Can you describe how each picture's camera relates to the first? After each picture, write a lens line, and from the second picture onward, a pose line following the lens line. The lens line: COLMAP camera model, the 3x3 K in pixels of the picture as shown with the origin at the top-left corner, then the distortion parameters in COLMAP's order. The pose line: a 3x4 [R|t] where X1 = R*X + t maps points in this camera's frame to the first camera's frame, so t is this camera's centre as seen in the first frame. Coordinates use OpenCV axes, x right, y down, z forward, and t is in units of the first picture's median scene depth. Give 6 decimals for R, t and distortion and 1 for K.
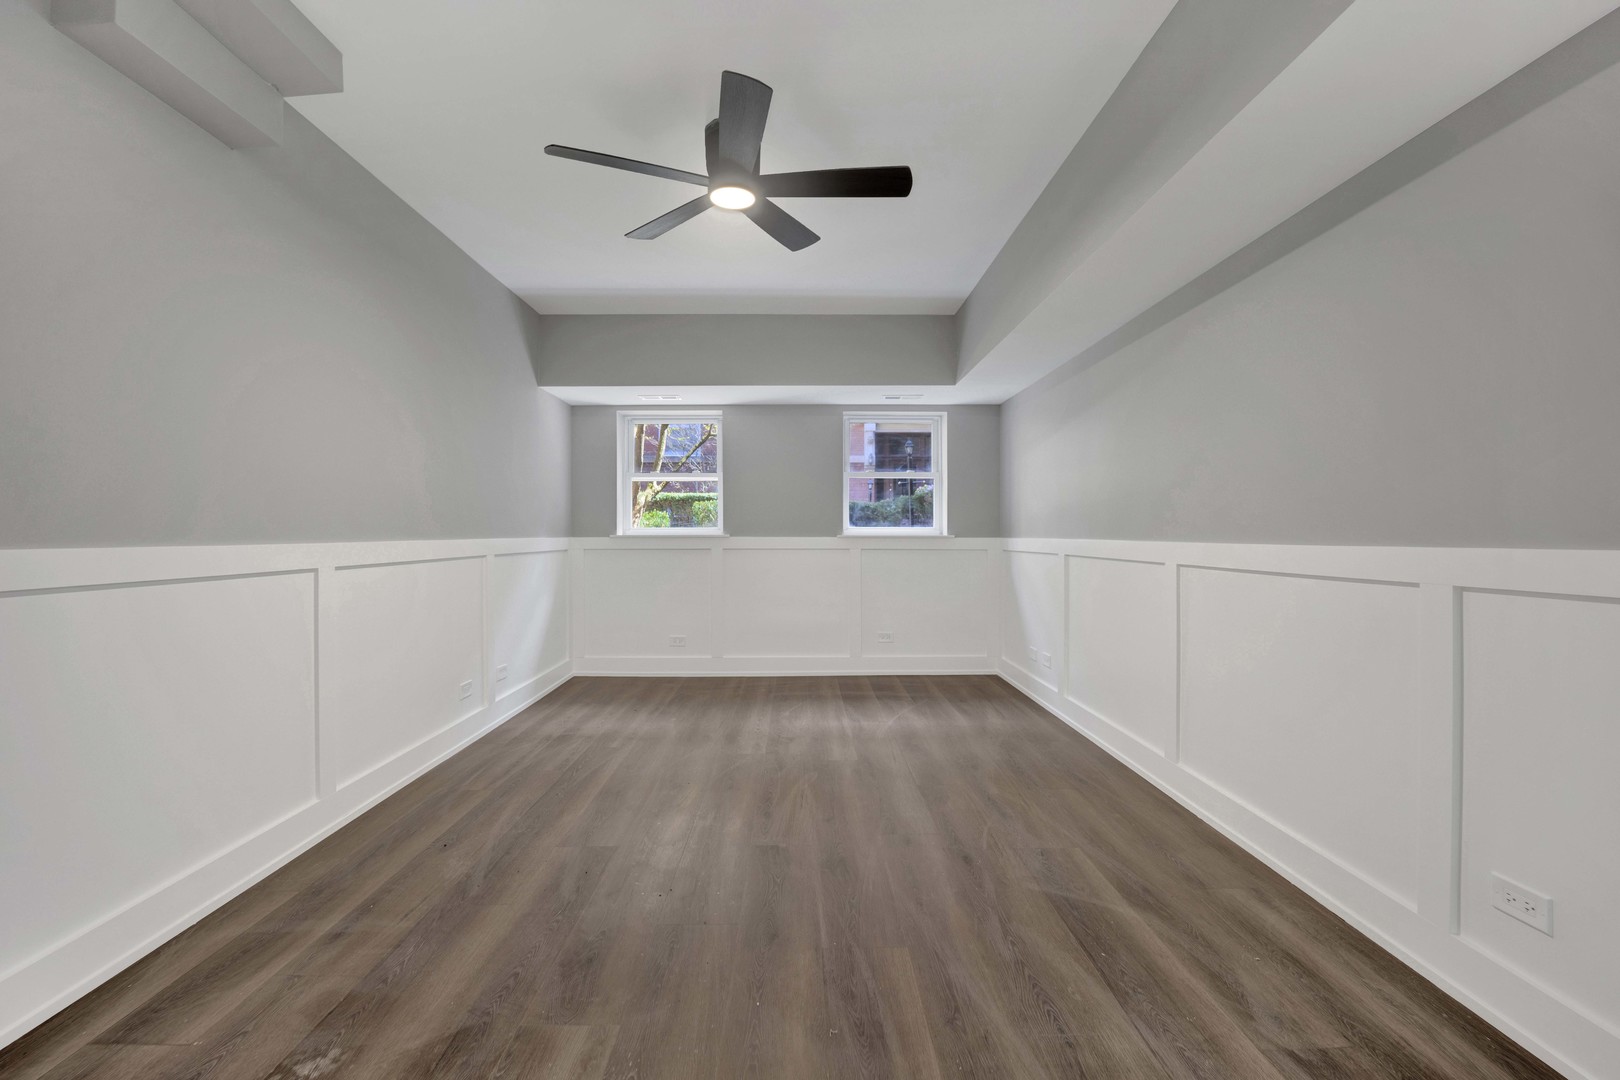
lens RADIAL K [[676.0, 0, 810.6], [0, 676.0, 531.4], [0, 0, 1]] dist [-0.031132, -0.000839]
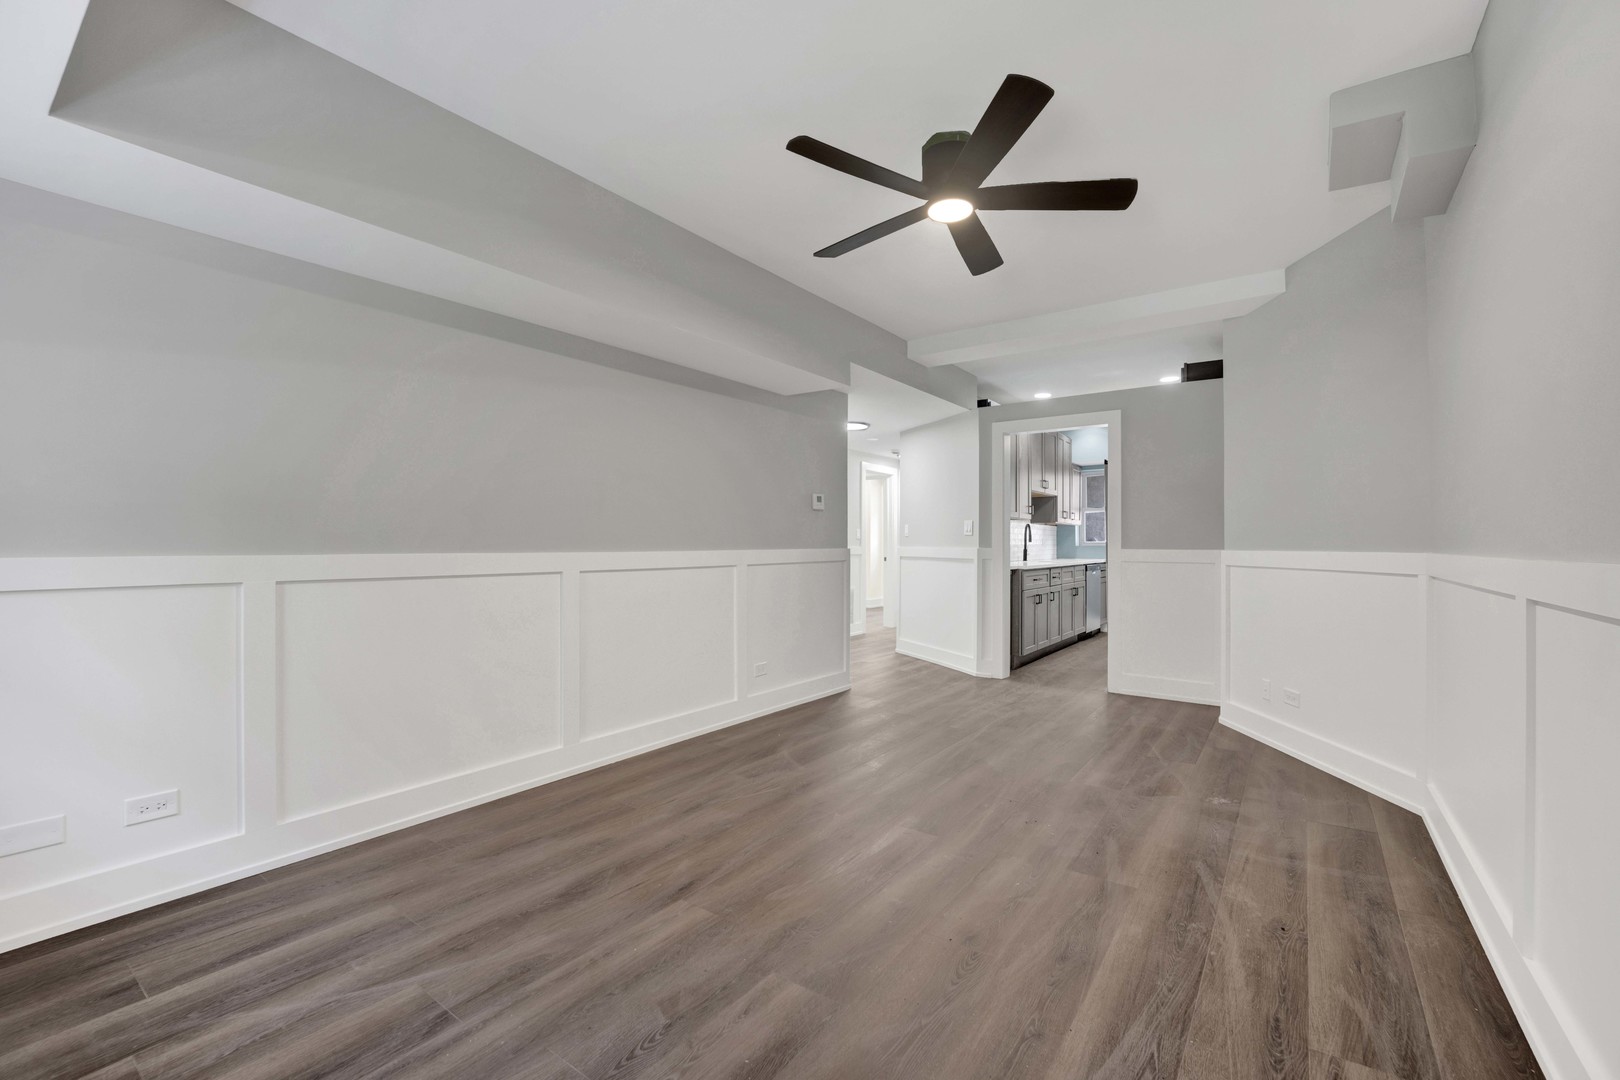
lens RADIAL K [[676.0, 0, 818.6], [0, 676.0, 544.9], [0, 0, 1]] dist [-0.031132, -0.000839]
pose [[-0.801322, 0.000821, 0.598233, -0.621625], [0.001511, 0.999999, 0.000653, 0.002474], [-0.598232, 0.001427, -0.801322, 2.138970]]
